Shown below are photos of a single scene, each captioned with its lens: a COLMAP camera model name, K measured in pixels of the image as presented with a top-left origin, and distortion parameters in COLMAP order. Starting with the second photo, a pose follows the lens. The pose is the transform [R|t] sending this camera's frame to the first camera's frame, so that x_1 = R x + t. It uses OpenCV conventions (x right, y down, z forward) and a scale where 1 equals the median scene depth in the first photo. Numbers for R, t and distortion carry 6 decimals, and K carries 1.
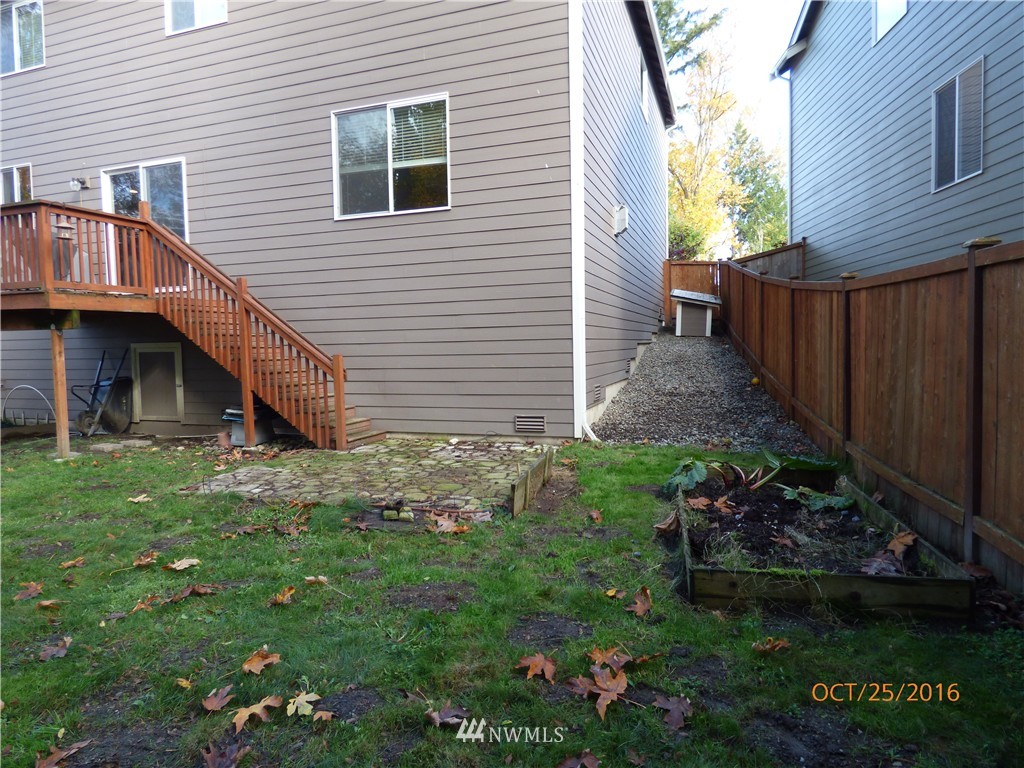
lens RADIAL K [[652.2, 0, 512.0], [0, 652.2, 384.0], [0, 0, 1]] dist [-0.020162, -0.003485]
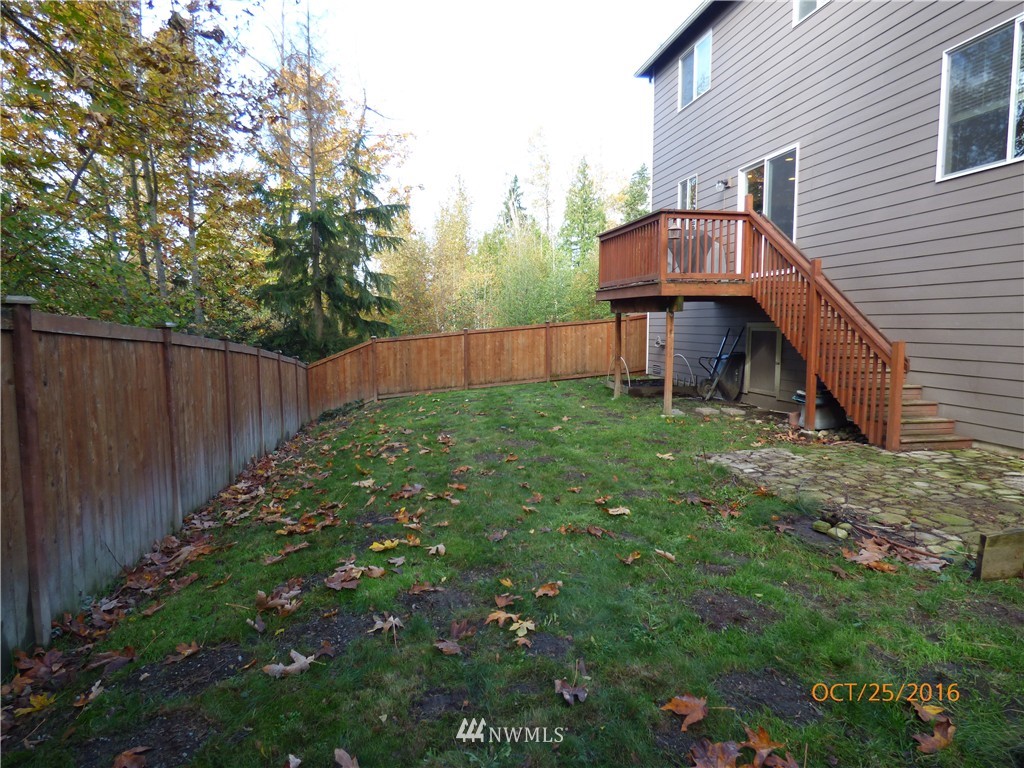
lens RADIAL K [[652.2, 0, 512.0], [0, 652.2, 384.0], [0, 0, 1]] dist [-0.020162, -0.003485]
pose [[0.457810, 0.100622, -0.883337, 0.256316], [-0.059467, 0.994815, 0.082500, -0.028299], [0.887059, 0.014760, 0.461420, 0.134523]]
